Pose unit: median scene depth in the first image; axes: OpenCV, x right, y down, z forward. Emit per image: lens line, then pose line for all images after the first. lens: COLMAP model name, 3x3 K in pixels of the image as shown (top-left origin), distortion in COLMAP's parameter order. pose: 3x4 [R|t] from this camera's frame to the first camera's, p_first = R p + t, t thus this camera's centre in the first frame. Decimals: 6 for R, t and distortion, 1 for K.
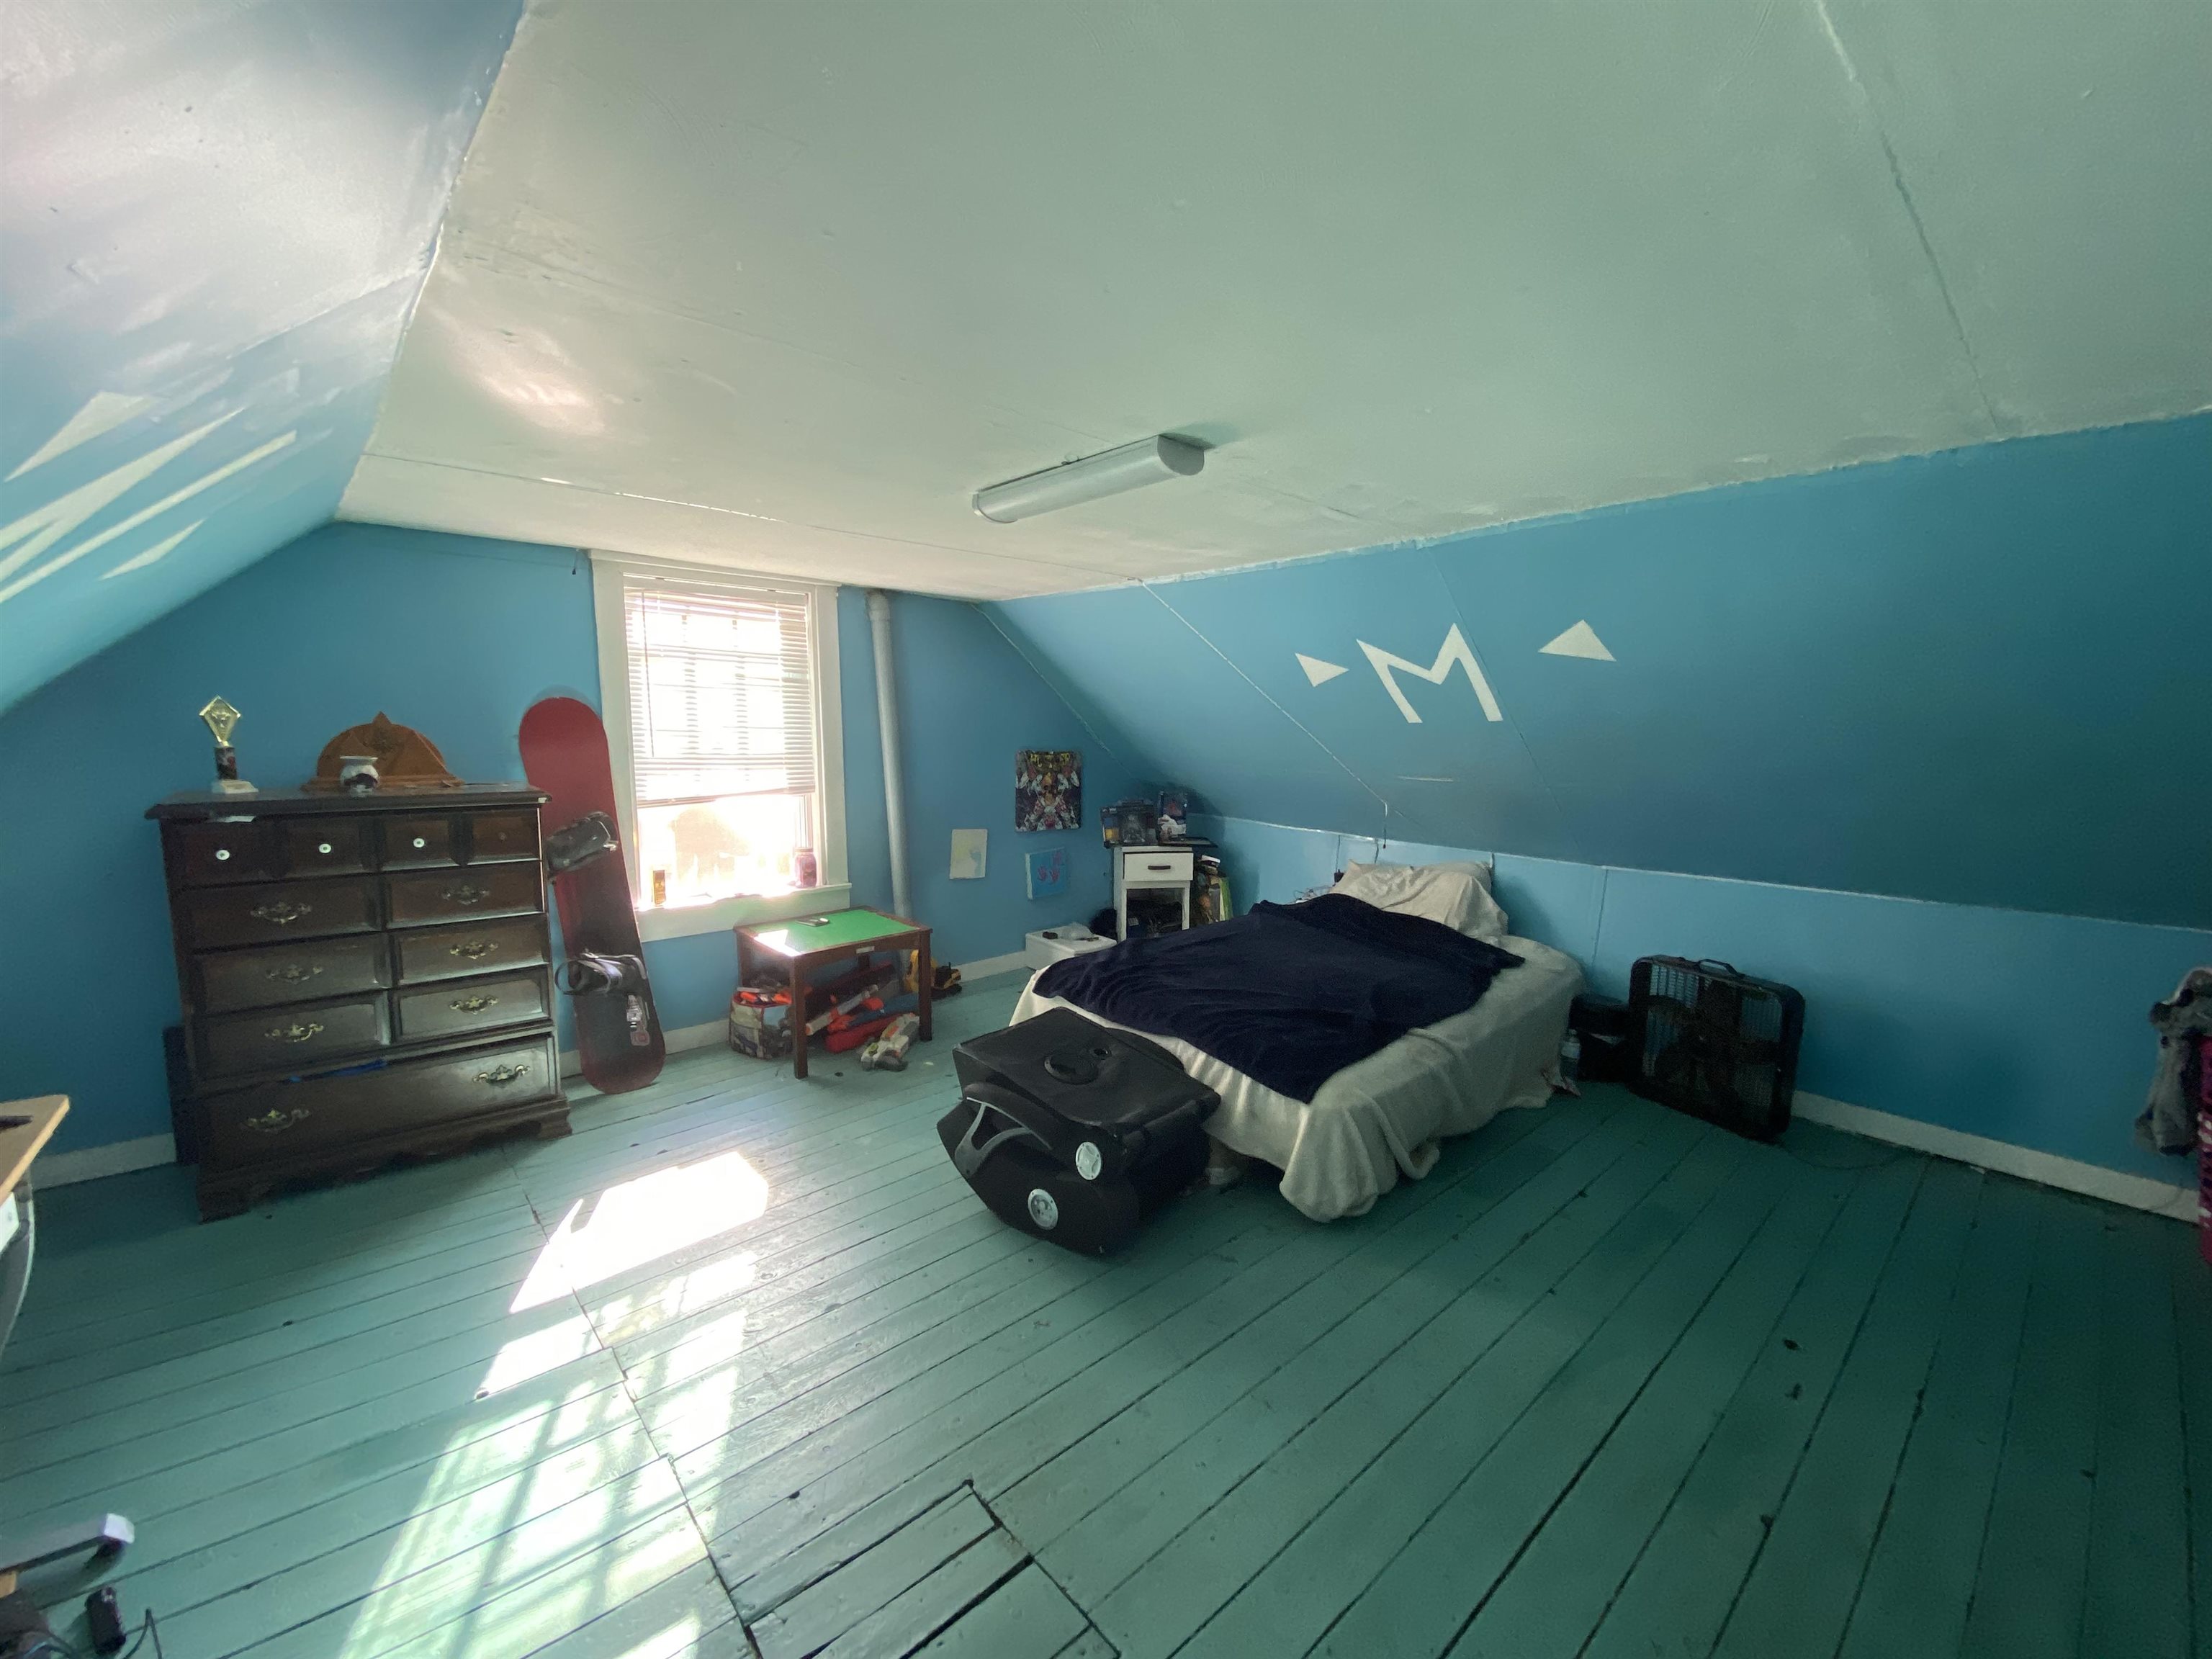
lens RADIAL K [[886.6, 0, 1100.2], [0, 886.6, 823.0], [0, 0, 1]] dist [0.039669, -0.038099]
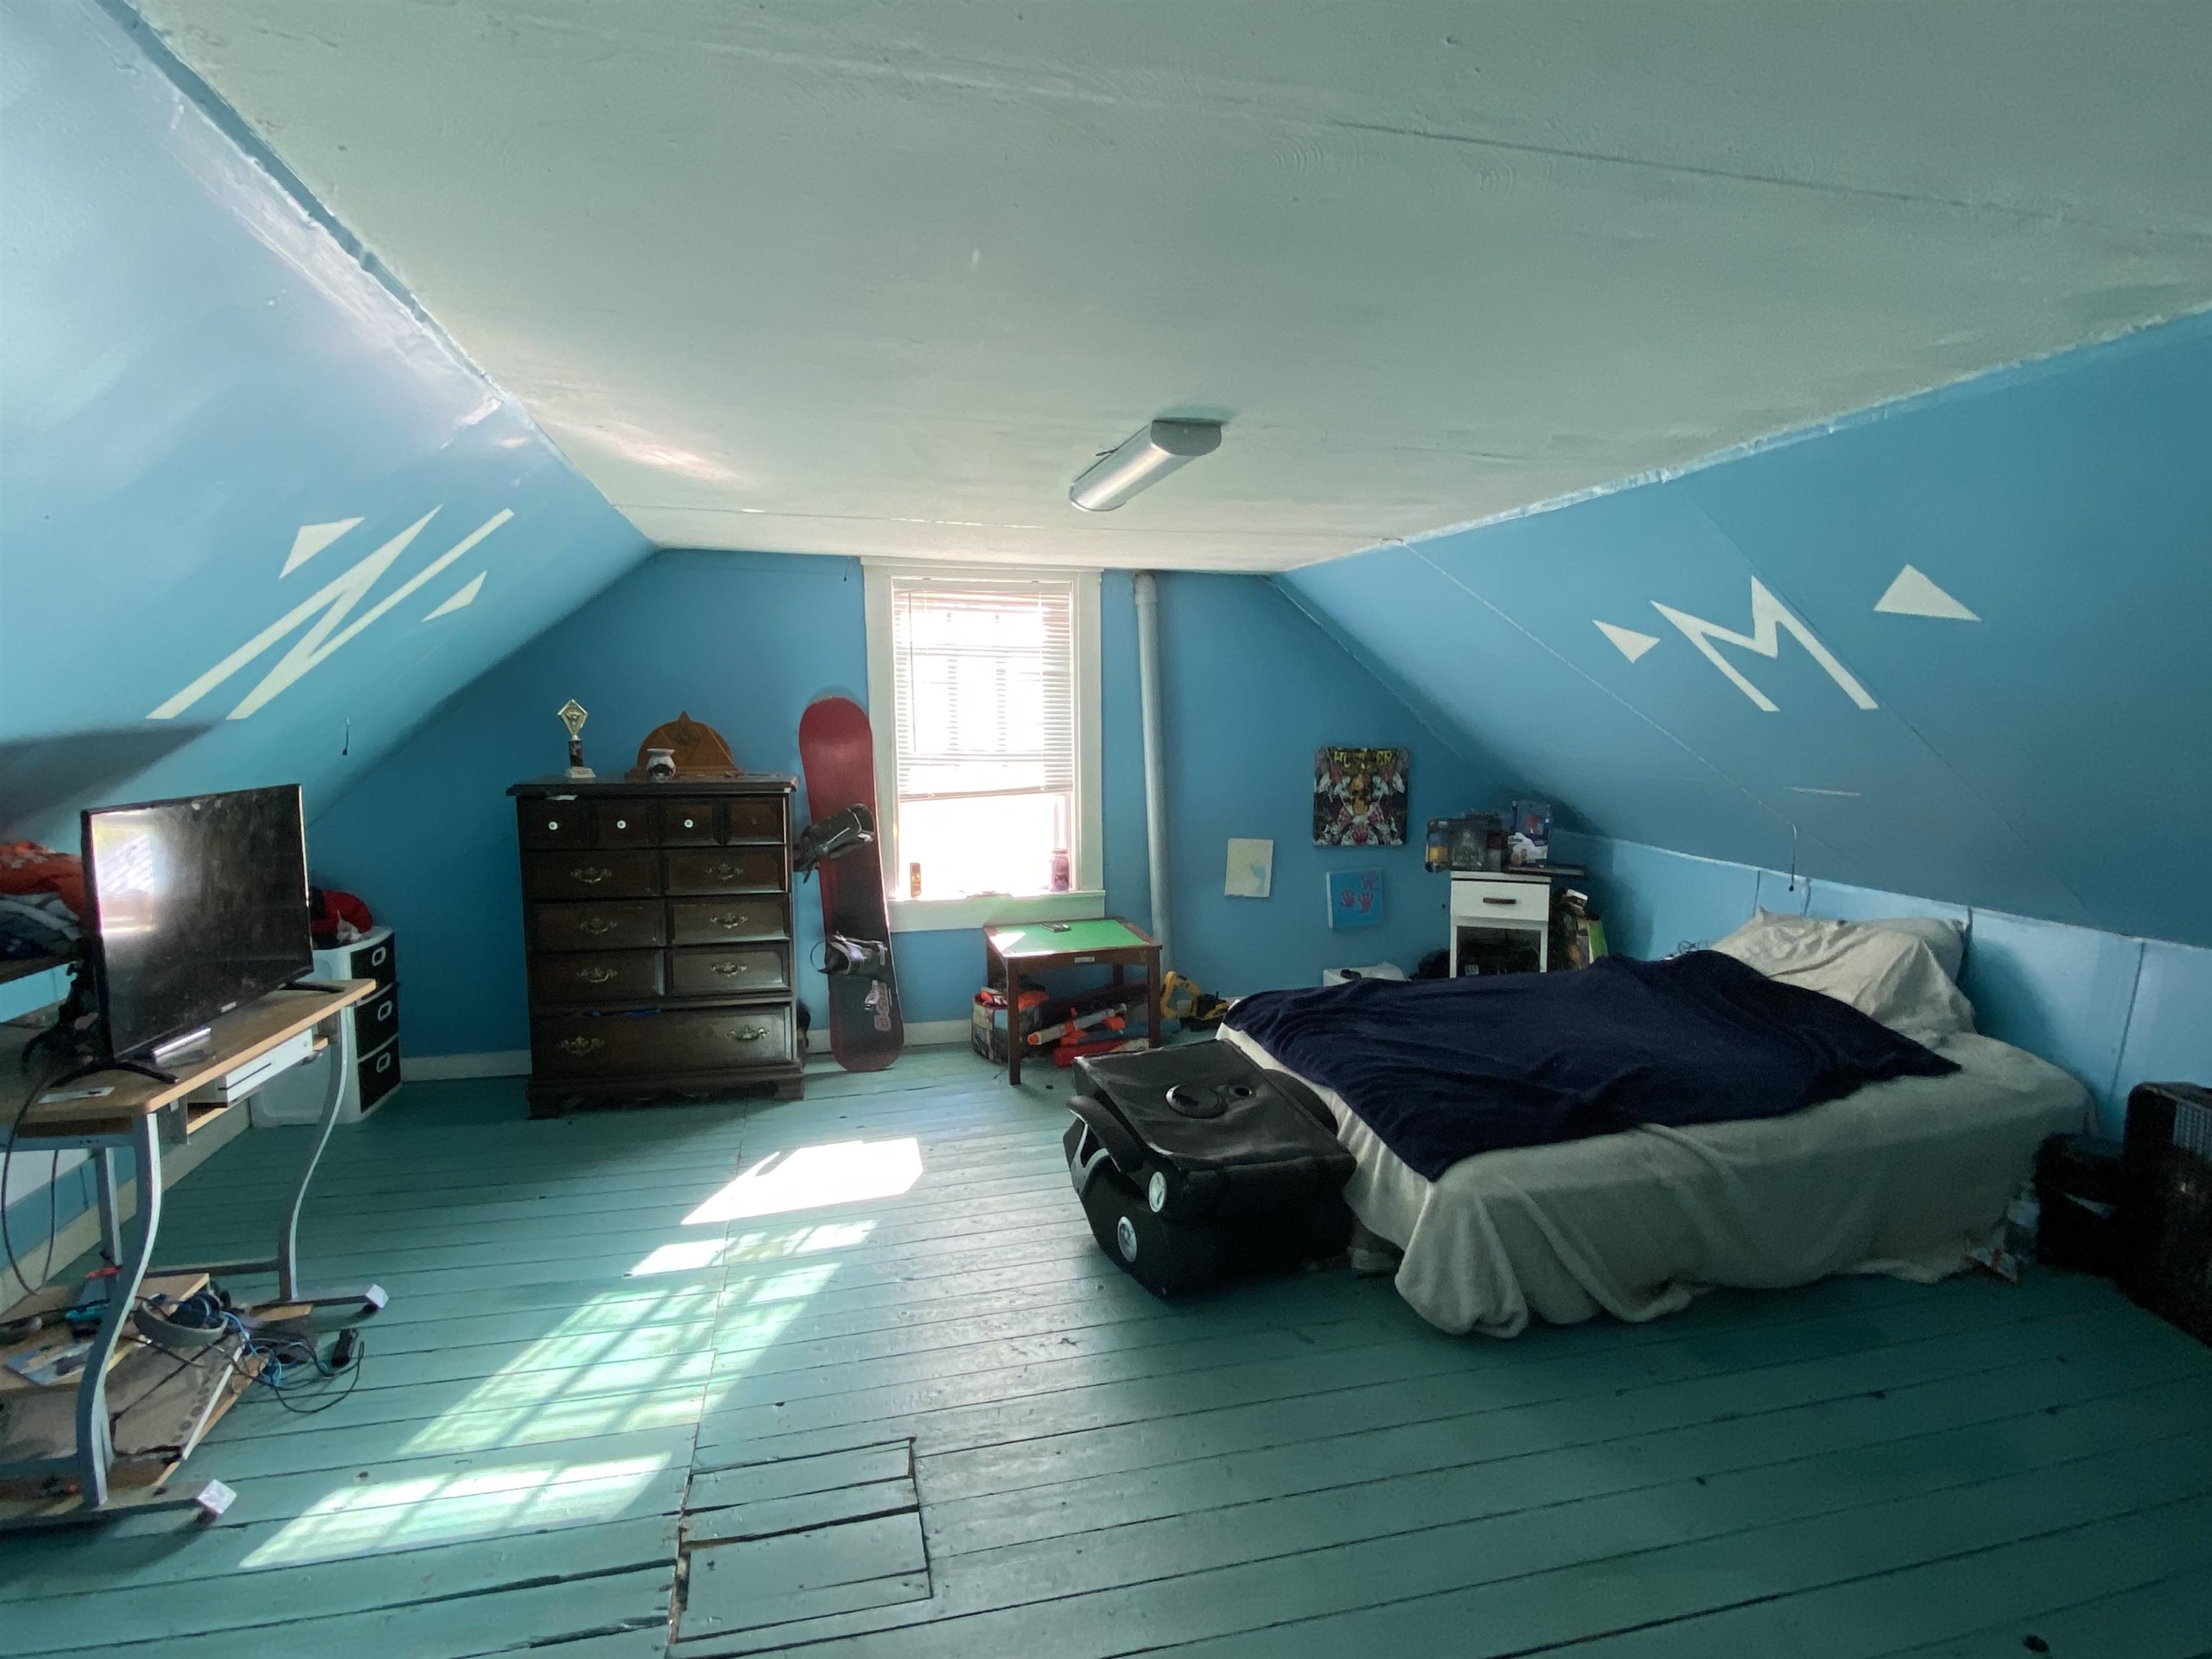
lens RADIAL K [[1194.9, 0, 1165.3], [0, 1194.9, 821.2], [0, 0, 1]] dist [0.084953, -0.125610]
pose [[0.881538, 0.034532, -0.470848, 0.426718], [-0.043590, 0.999015, -0.008343, 0.004151], [0.470096, 0.027879, 0.882175, -0.079809]]
